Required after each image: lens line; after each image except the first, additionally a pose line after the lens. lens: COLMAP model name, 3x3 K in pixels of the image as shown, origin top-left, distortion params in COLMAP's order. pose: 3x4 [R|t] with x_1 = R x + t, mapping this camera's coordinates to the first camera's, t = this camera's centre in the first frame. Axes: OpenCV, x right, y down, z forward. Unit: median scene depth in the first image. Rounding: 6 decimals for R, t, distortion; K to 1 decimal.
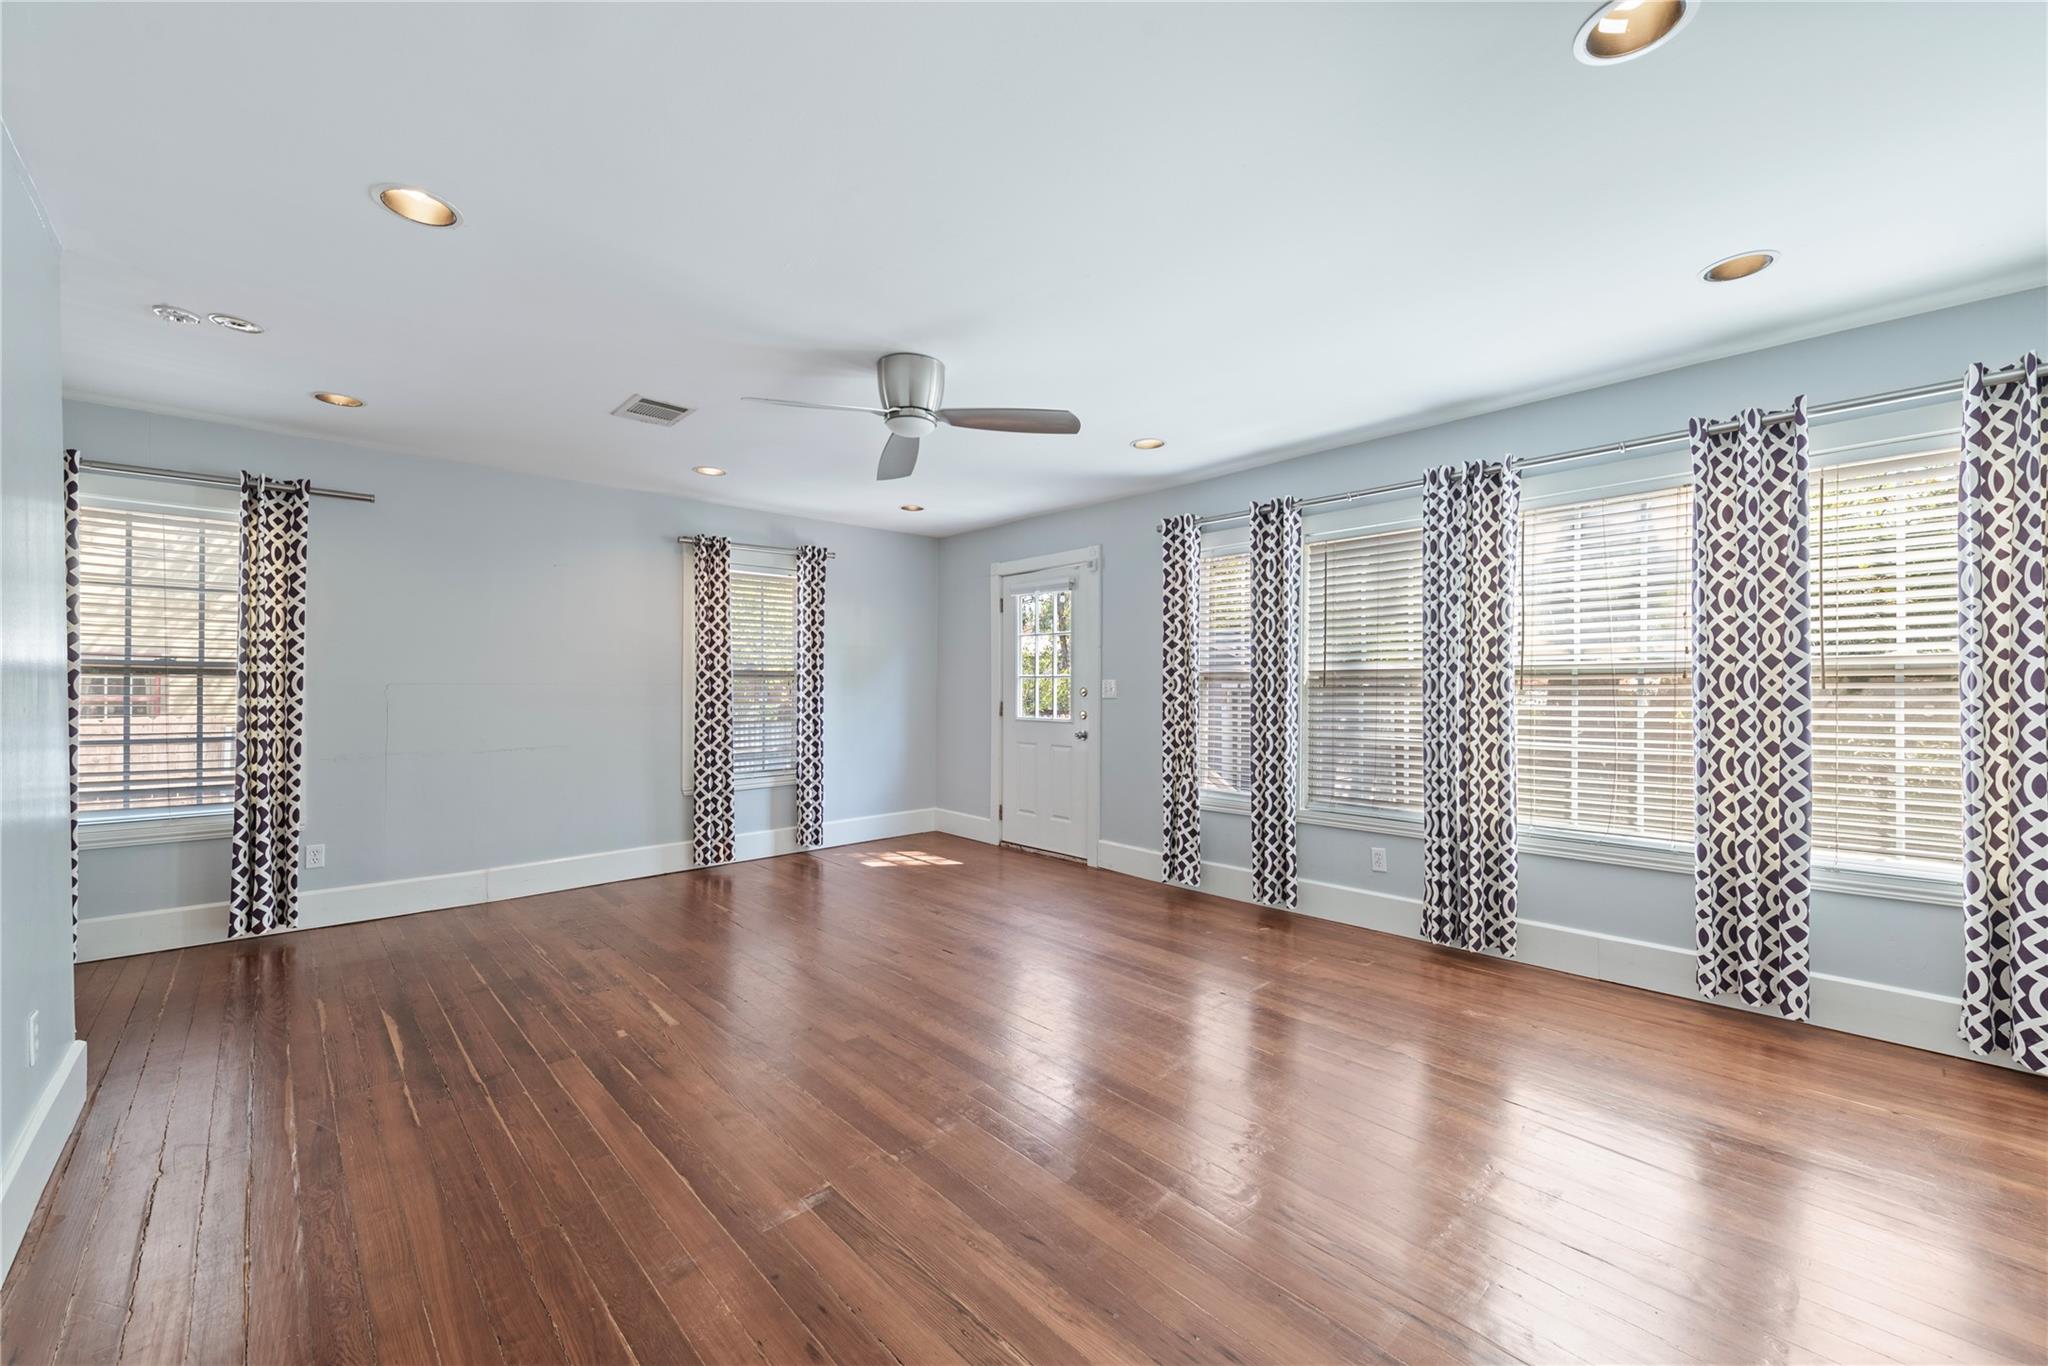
lens RADIAL K [[816.1, 0, 1024.0], [0, 816.1, 683.0], [0, 0, 1]] dist [-0.000585, -0.000846]
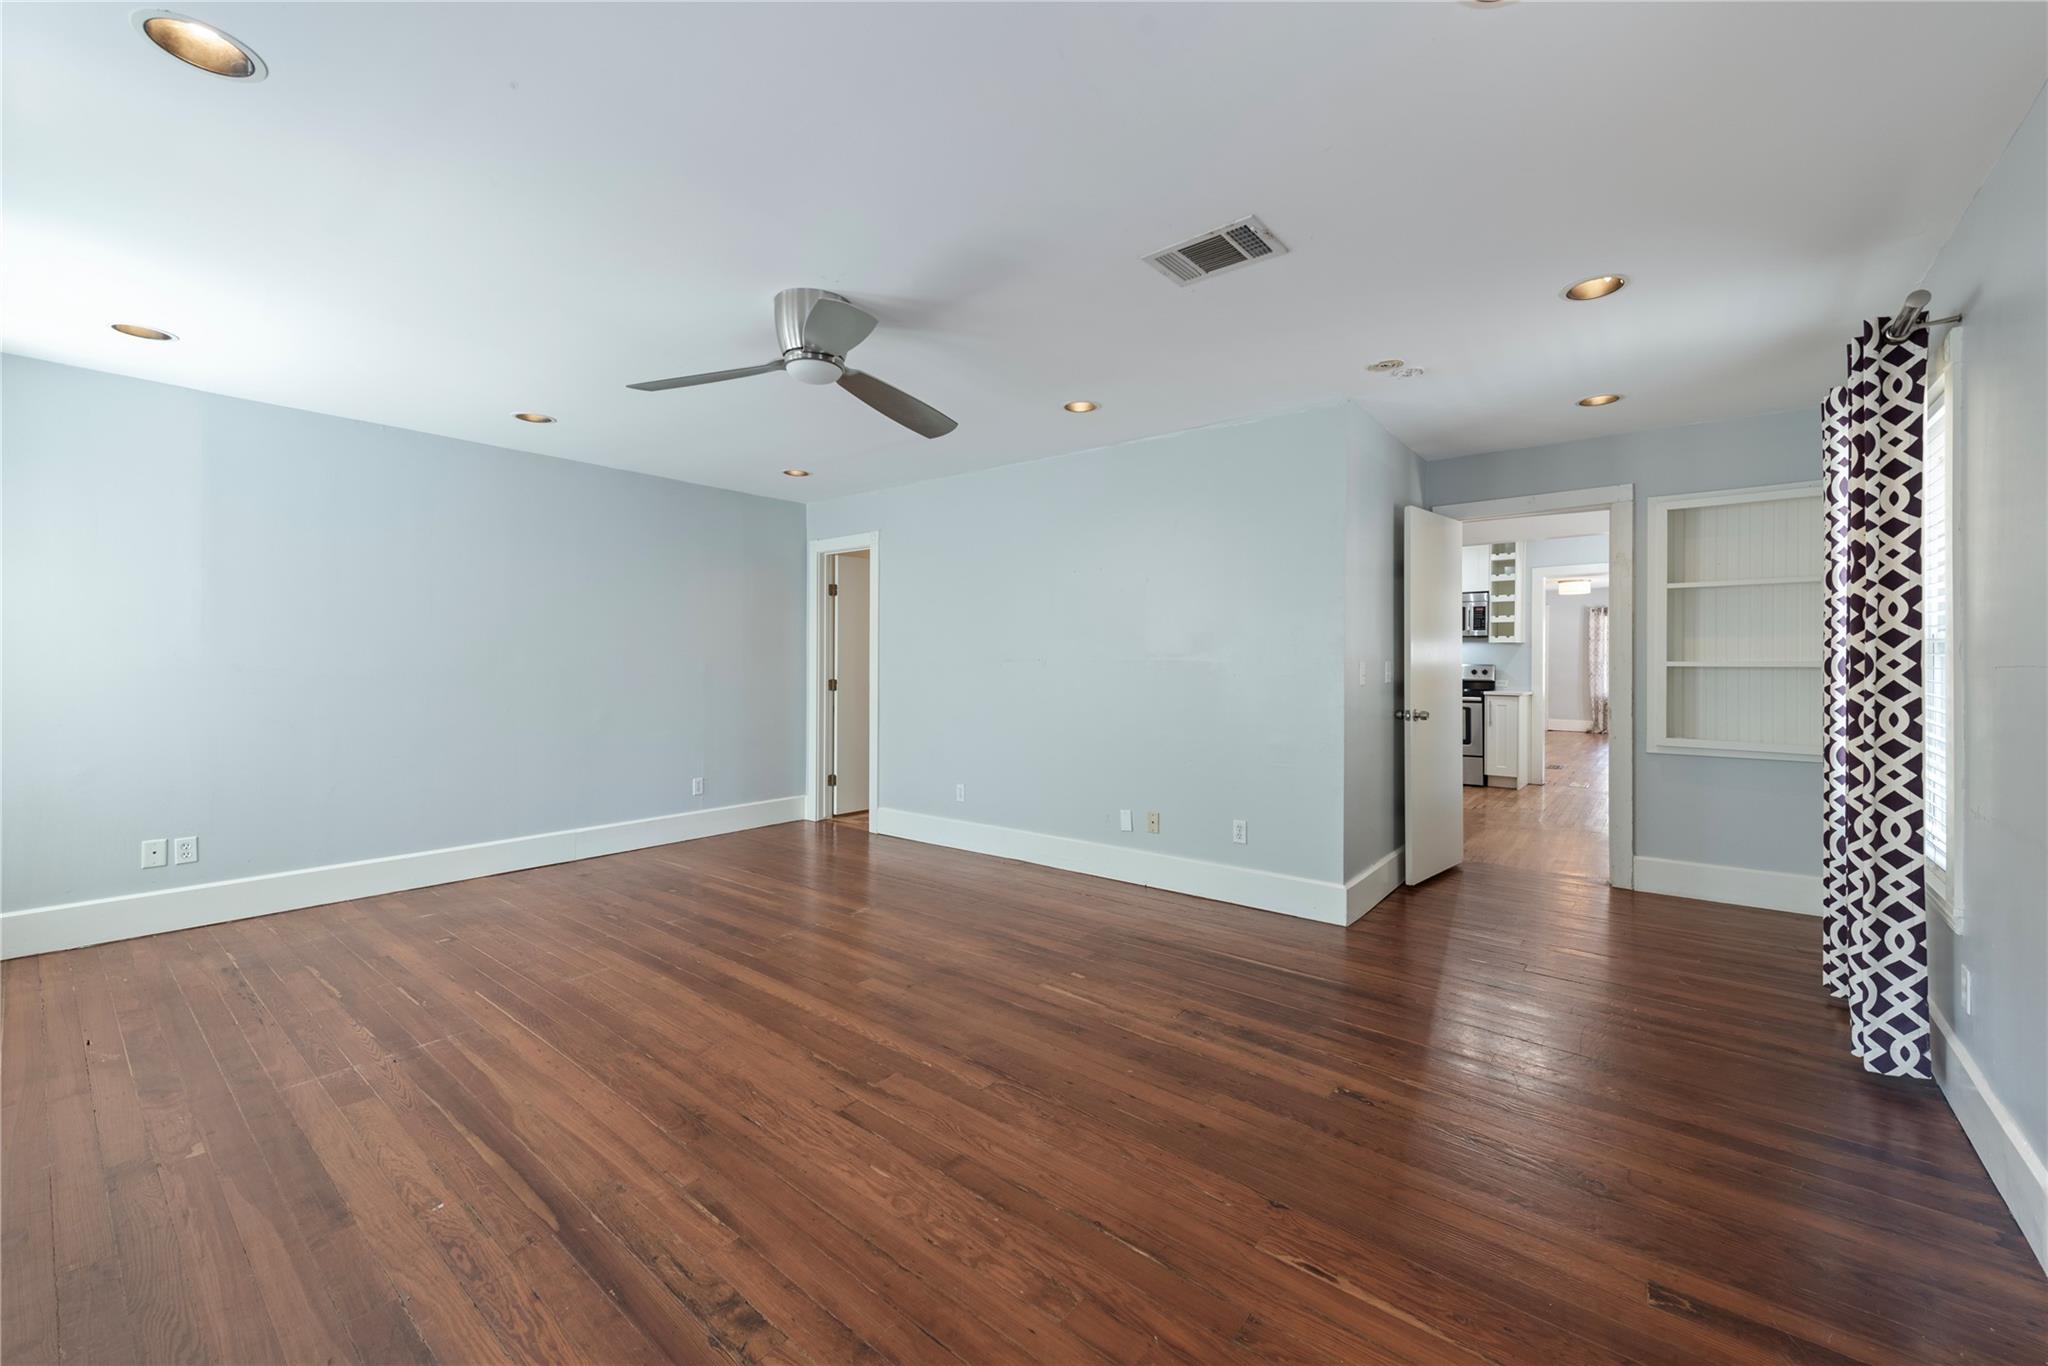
lens RADIAL K [[796.0, 0, 1026.8], [0, 796.0, 657.0], [0, 0, 1]] dist [0.001780, 0.000050]
pose [[-0.990772, -0.005936, -0.135407, -0.219426], [-0.004988, 0.999961, -0.007342, 0.002848], [0.135445, -0.006599, -0.990763, 1.655718]]
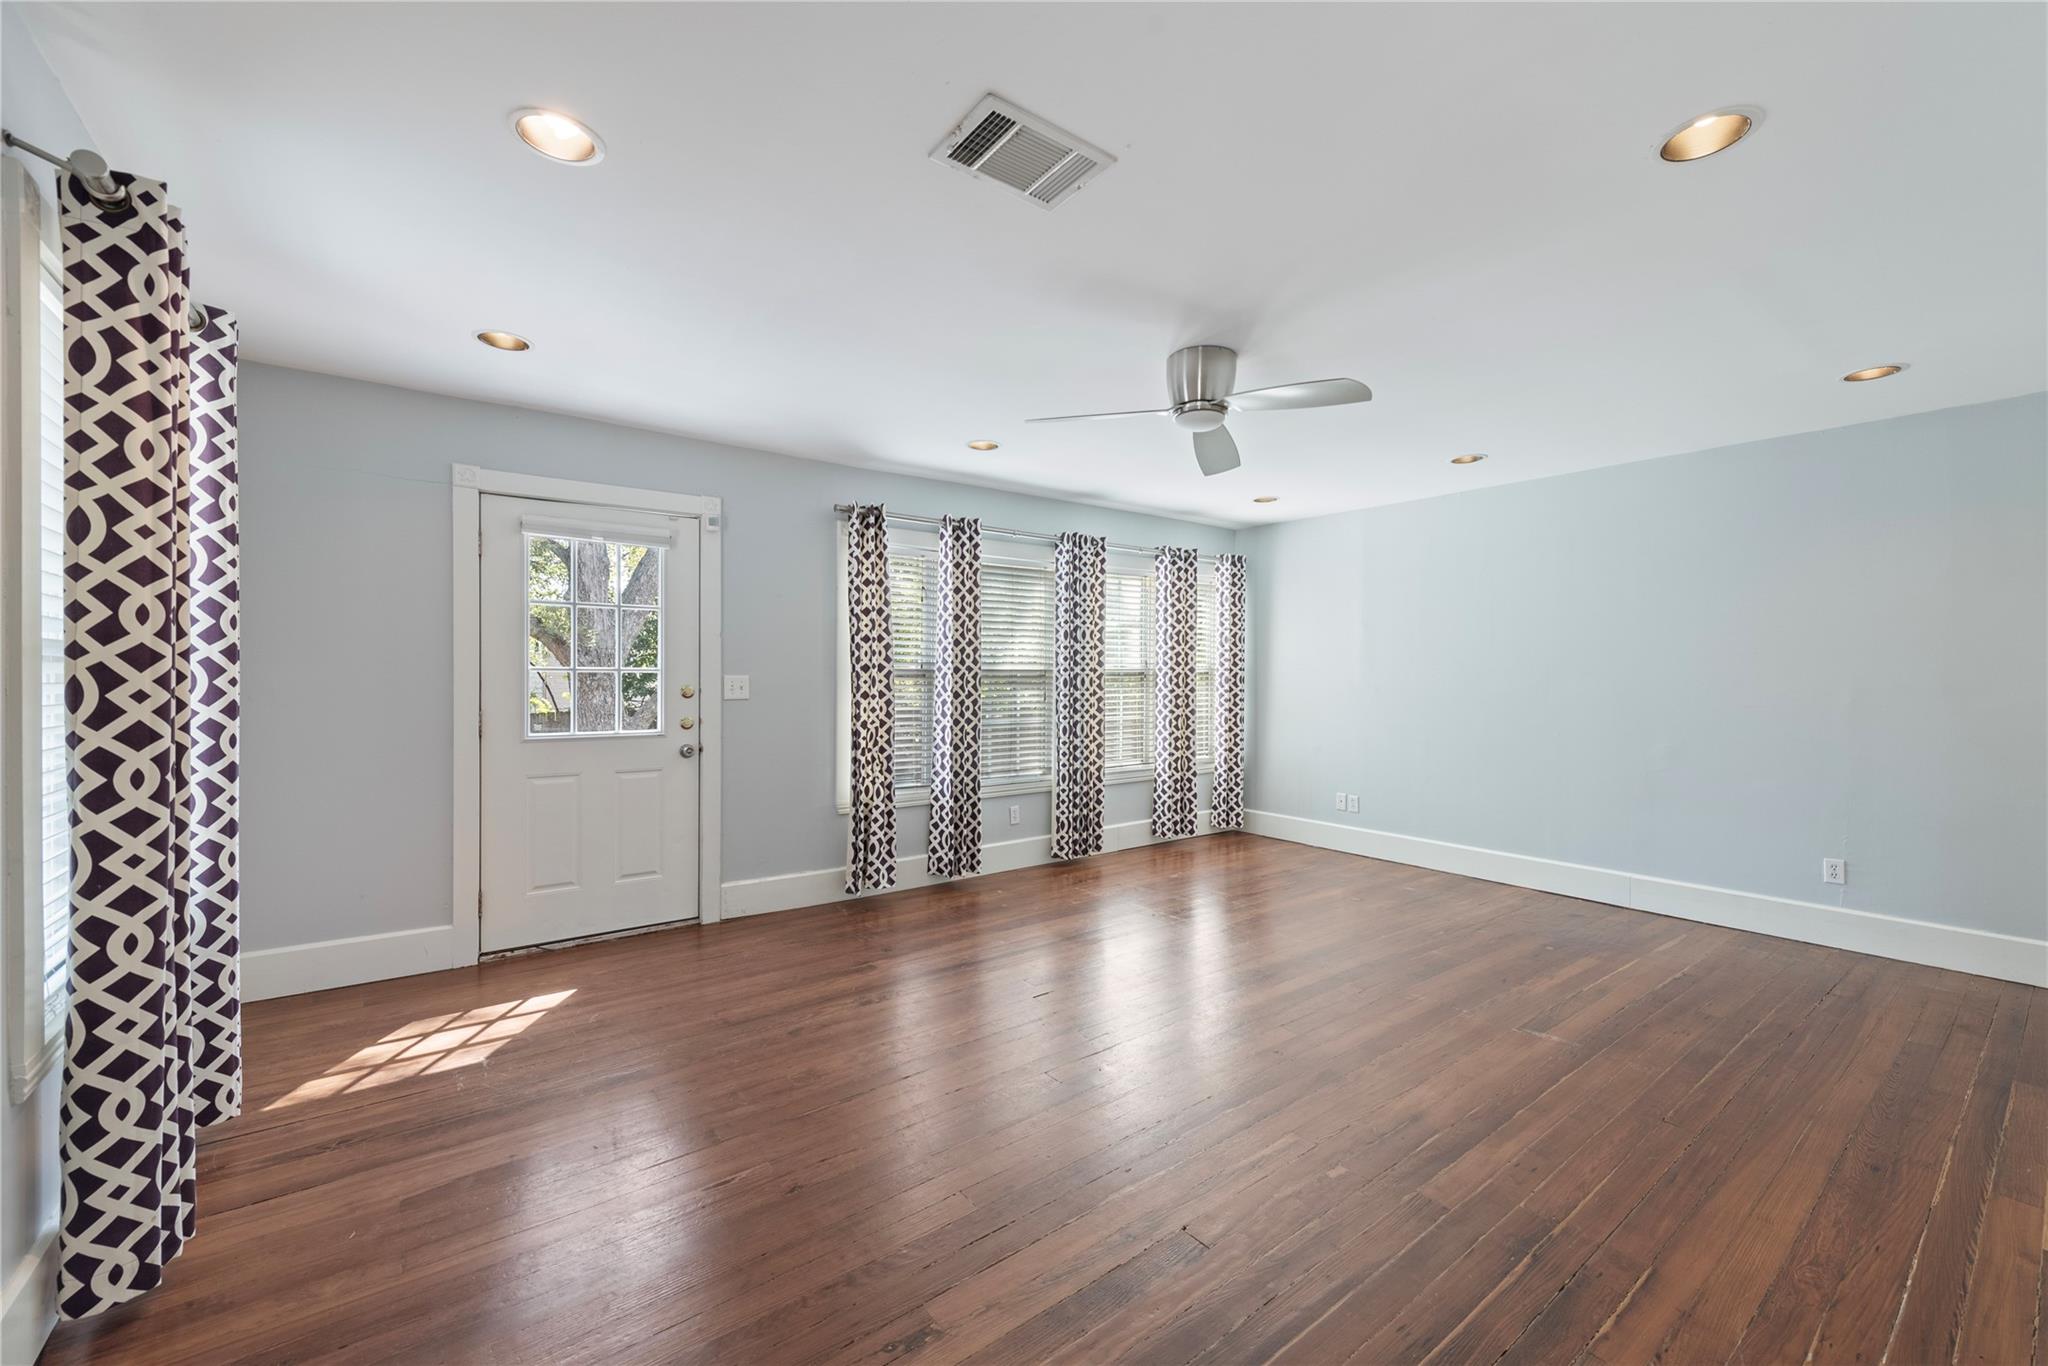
lens RADIAL K [[819.0, 0, 1058.8], [0, 819.0, 678.4], [0, 0, 1]] dist [0.001279, -0.000178]
pose [[0.081819, -0.003773, 0.996640, -0.989533], [-0.003363, 0.999986, 0.004062, -0.007962], [-0.996641, -0.003684, 0.081806, 0.951163]]
